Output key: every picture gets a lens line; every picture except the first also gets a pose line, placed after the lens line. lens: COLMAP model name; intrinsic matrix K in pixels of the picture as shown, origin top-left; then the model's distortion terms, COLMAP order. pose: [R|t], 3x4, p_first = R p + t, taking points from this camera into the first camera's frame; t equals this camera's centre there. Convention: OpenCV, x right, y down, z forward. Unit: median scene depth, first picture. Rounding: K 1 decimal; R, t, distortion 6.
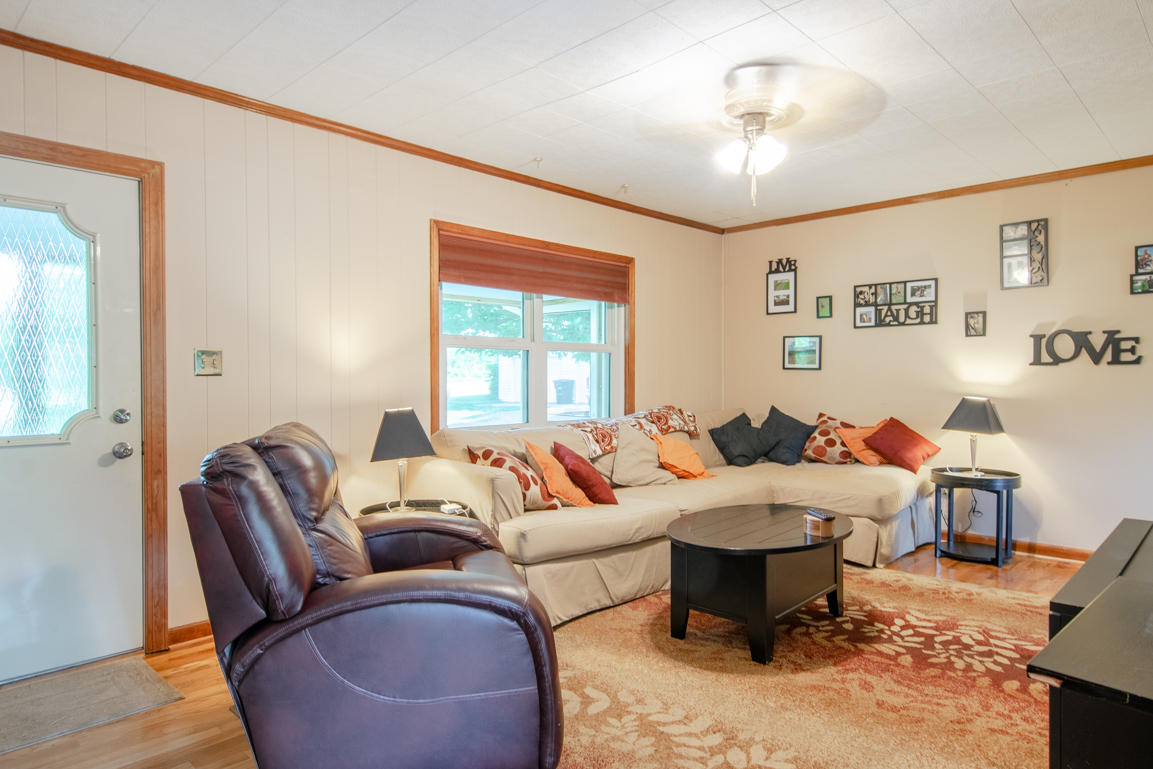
lens RADIAL K [[698.7, 0, 576.5], [0, 698.7, 384.5], [0, 0, 1]] dist [0.023969, -0.003301]
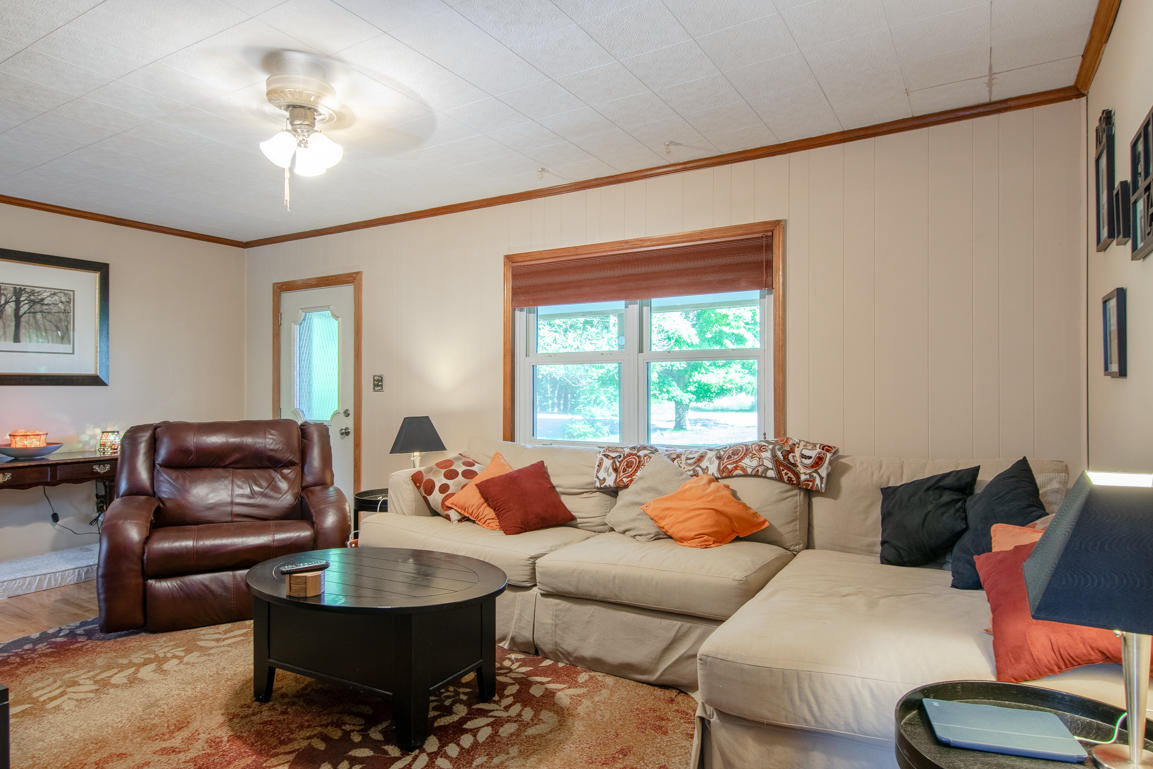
lens RADIAL K [[671.8, 0, 576.5], [0, 671.8, 384.5], [0, 0, 1]] dist [0.024735, -0.019082]
pose [[0.231867, -0.006656, -0.972725, 0.781556], [-0.009524, 0.999913, -0.009112, -0.012426], [0.972701, 0.011377, 0.231783, 0.750330]]
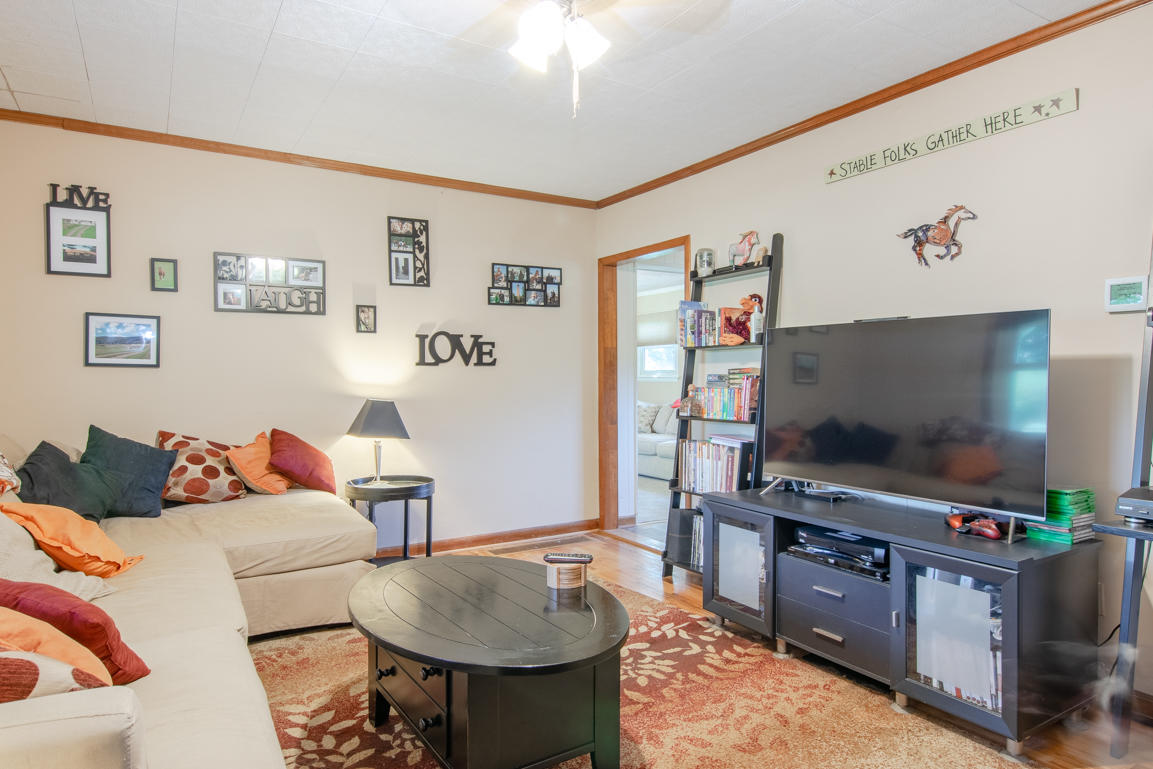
lens RADIAL K [[698.7, 0, 576.5], [0, 698.7, 384.5], [0, 0, 1]] dist [0.023969, -0.003301]
pose [[0.251830, -0.012476, 0.967691, -0.252858], [0.014708, 0.999851, 0.009063, -0.005778], [-0.967660, 0.011950, 0.251976, 0.535717]]
